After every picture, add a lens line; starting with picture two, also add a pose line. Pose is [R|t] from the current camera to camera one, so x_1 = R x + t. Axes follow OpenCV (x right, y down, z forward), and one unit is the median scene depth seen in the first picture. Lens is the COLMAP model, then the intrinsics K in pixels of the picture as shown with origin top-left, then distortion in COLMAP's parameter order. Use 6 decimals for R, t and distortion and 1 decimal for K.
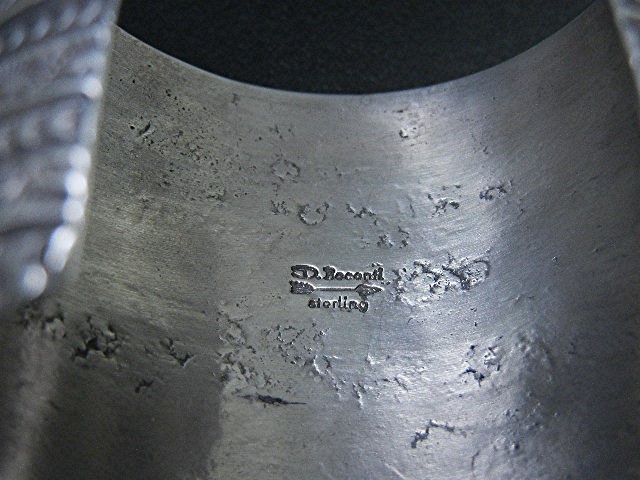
lens RADIAL K [[857.4, 0, 320.2], [0, 857.4, 240.3], [0, 0, 1]] dist [-0.058675, 0.000000]
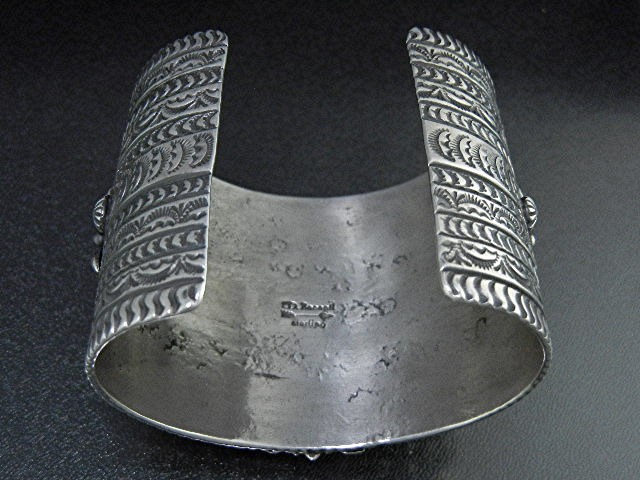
lens RADIAL K [[857.4, 0, 320.4], [0, 857.4, 239.8], [0, 0, 1]] dist [-0.058675, 0.000000]
pose [[0.999654, 0.008118, 0.025022, -0.000102], [-0.006762, 0.998528, -0.053823, -0.001794], [-0.025422, 0.053635, 0.998237, -0.740819]]
